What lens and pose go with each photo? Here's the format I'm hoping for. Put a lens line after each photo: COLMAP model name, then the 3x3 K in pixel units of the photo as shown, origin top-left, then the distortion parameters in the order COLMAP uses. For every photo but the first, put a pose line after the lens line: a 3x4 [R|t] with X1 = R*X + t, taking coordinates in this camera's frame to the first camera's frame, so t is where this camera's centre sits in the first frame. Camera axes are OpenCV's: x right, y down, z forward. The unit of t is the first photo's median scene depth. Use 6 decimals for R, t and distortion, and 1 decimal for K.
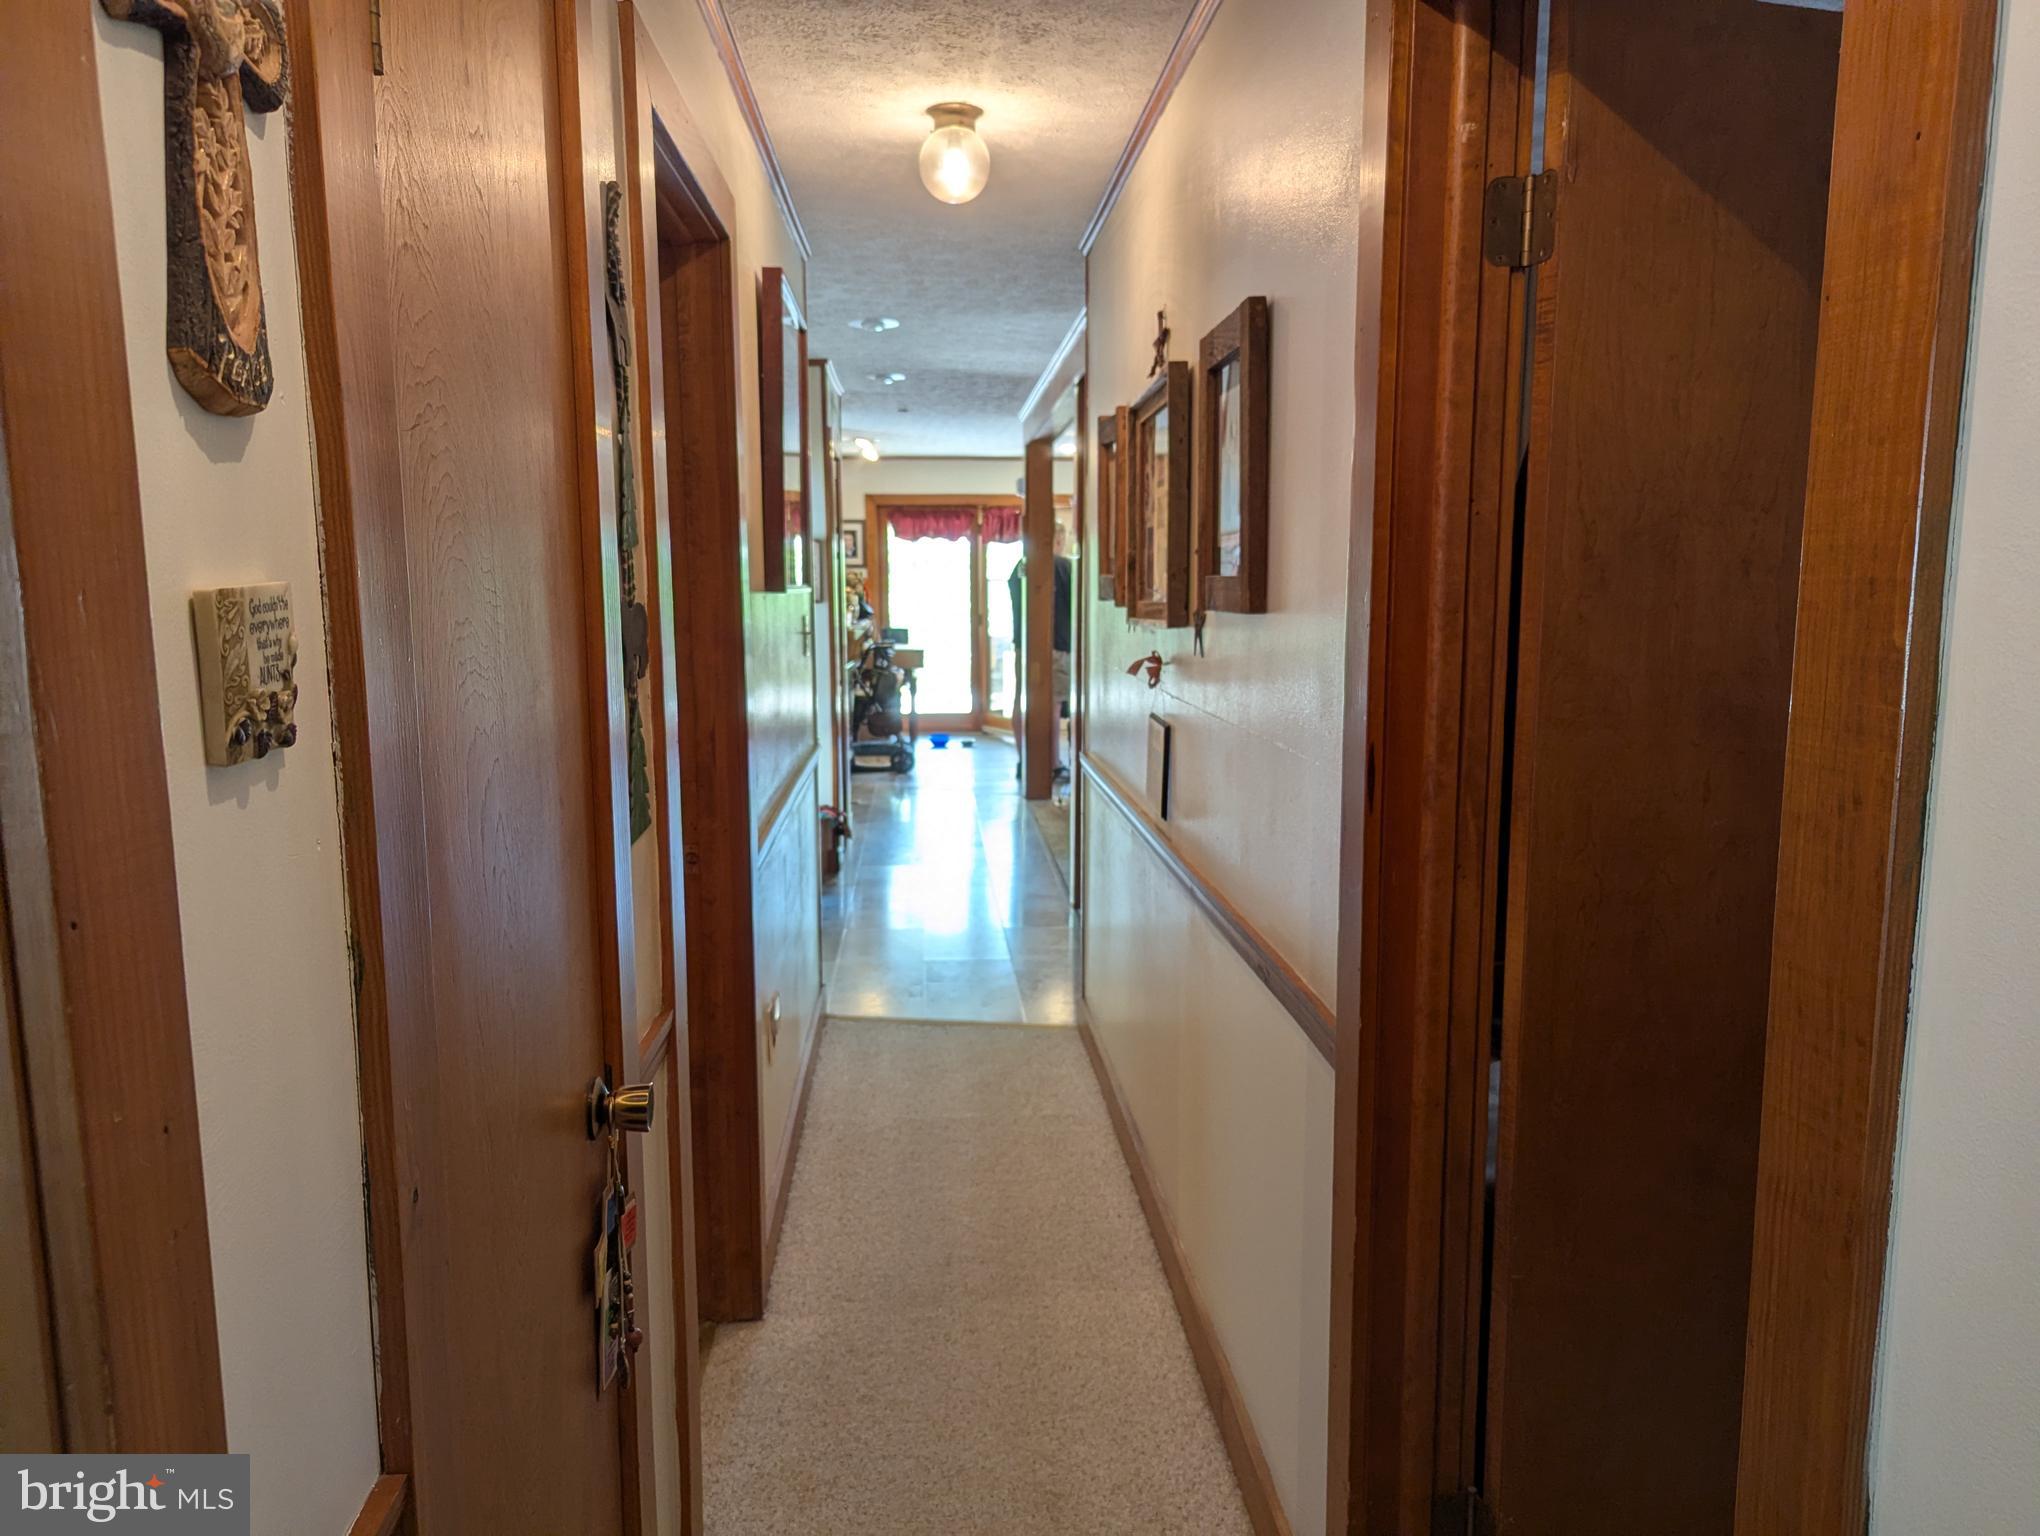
lens RADIAL K [[1439.0, 0, 1020.0], [0, 1439.0, 768.0], [0, 0, 1]] dist [-0.000519, -0.000014]
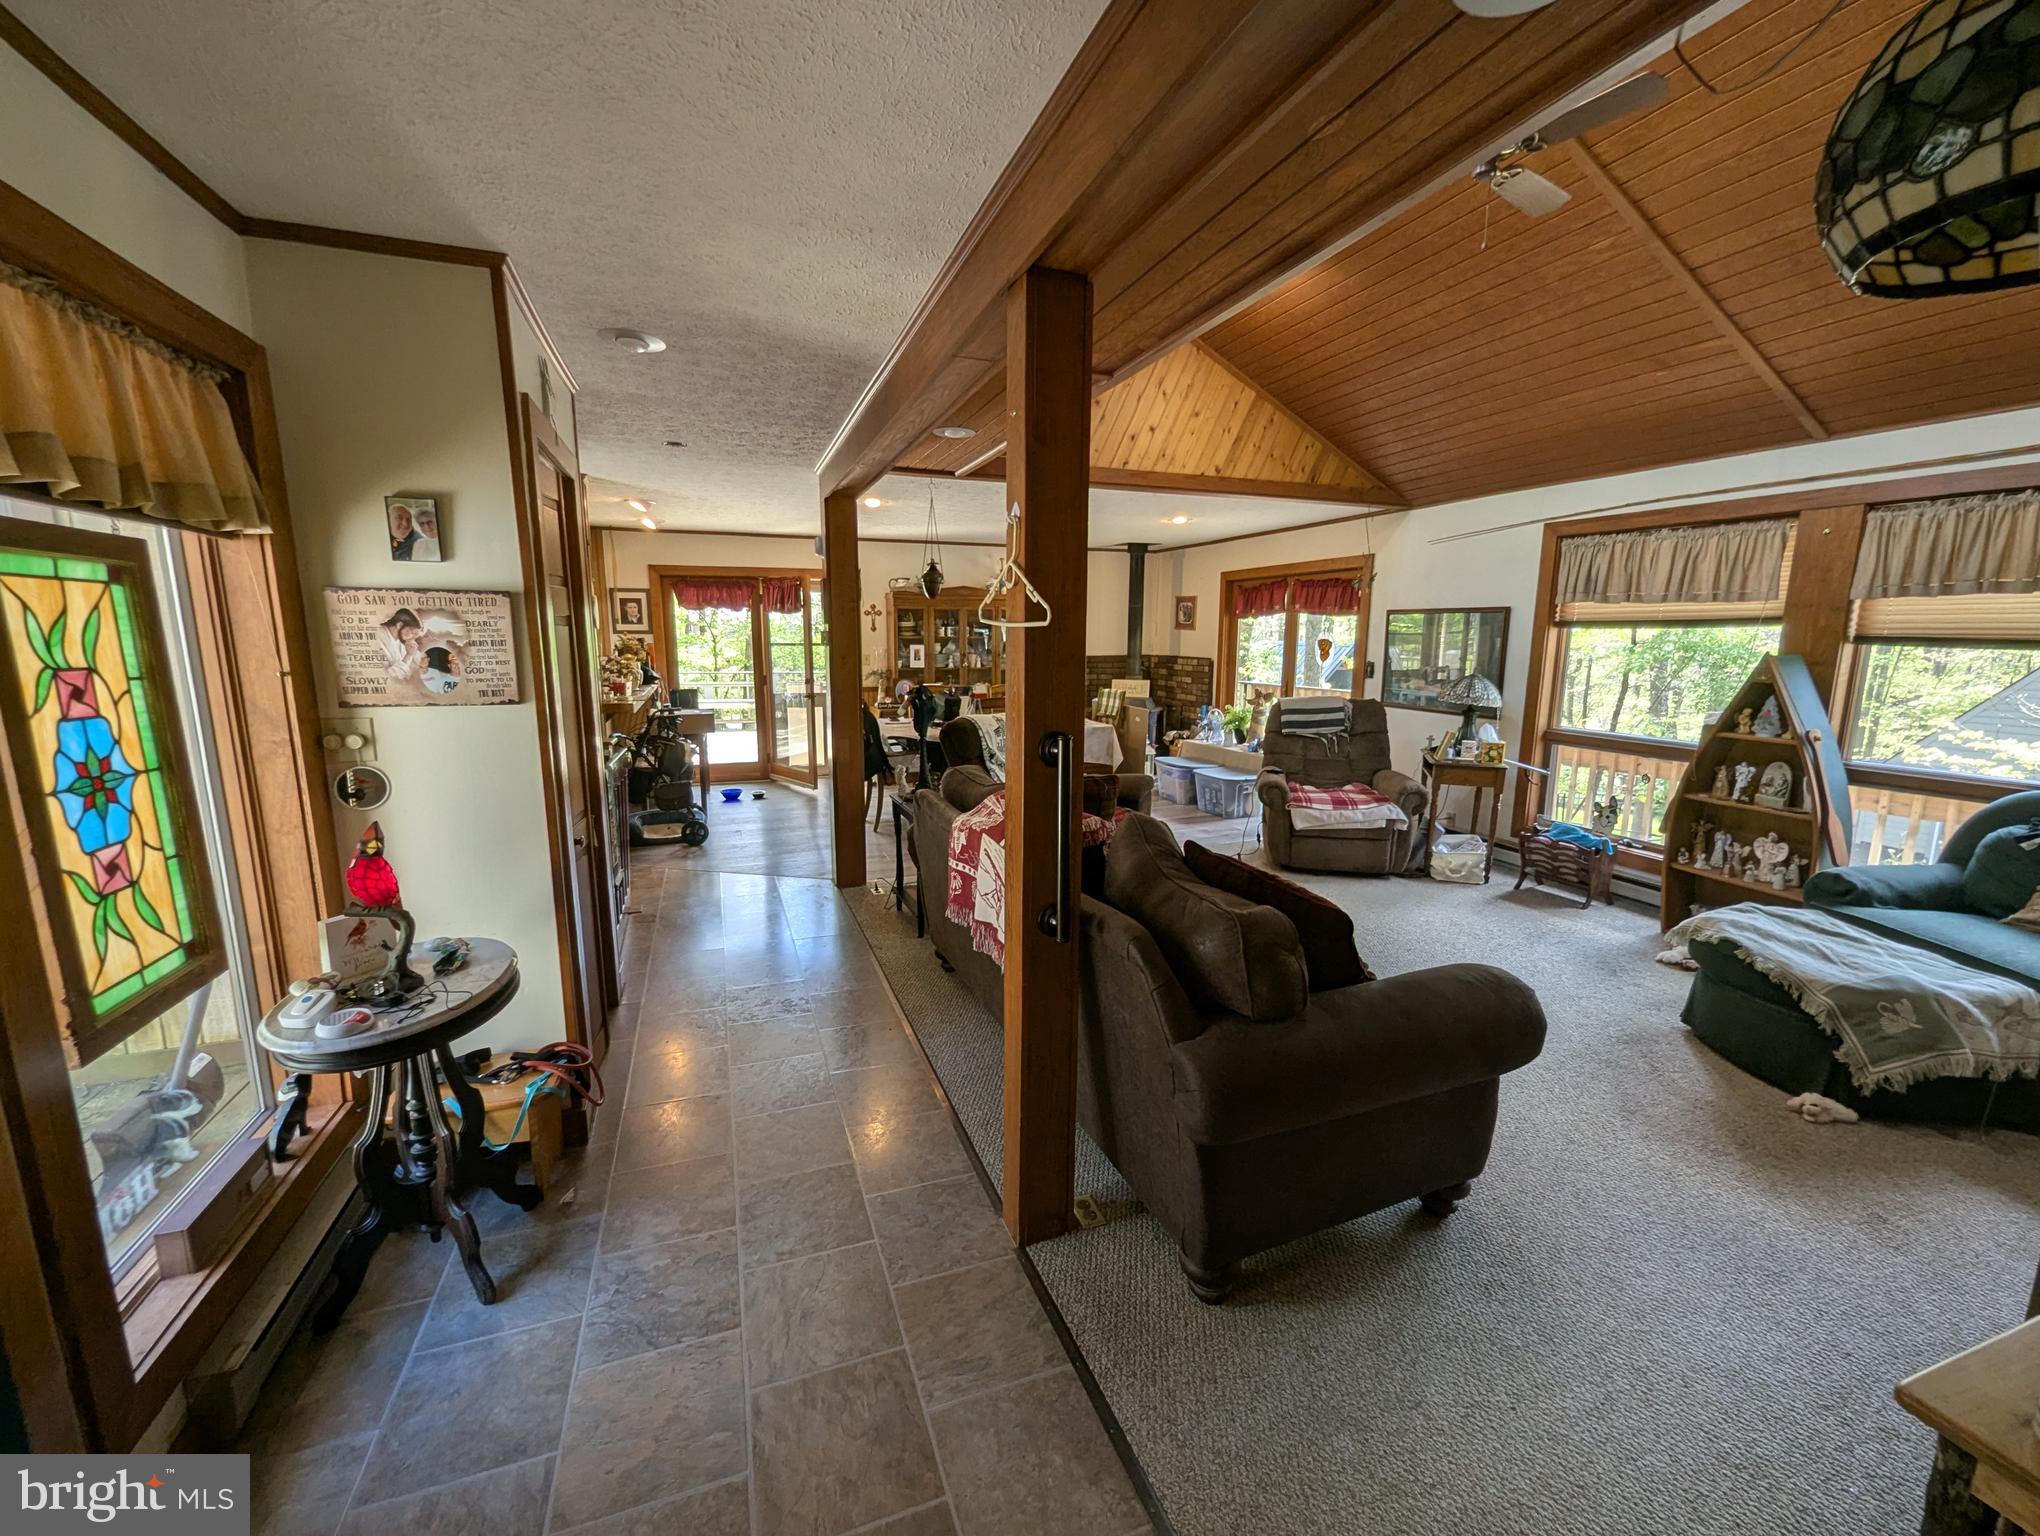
lens RADIAL K [[820.5, 0, 1020.0], [0, 820.5, 768.0], [0, 0, 1]] dist [-0.001787, -0.000053]
pose [[0.957455, -0.040193, 0.285769, -0.023721], [0.032743, 0.998989, 0.030802, -0.050618], [-0.286718, -0.020134, 0.957803, 0.346123]]
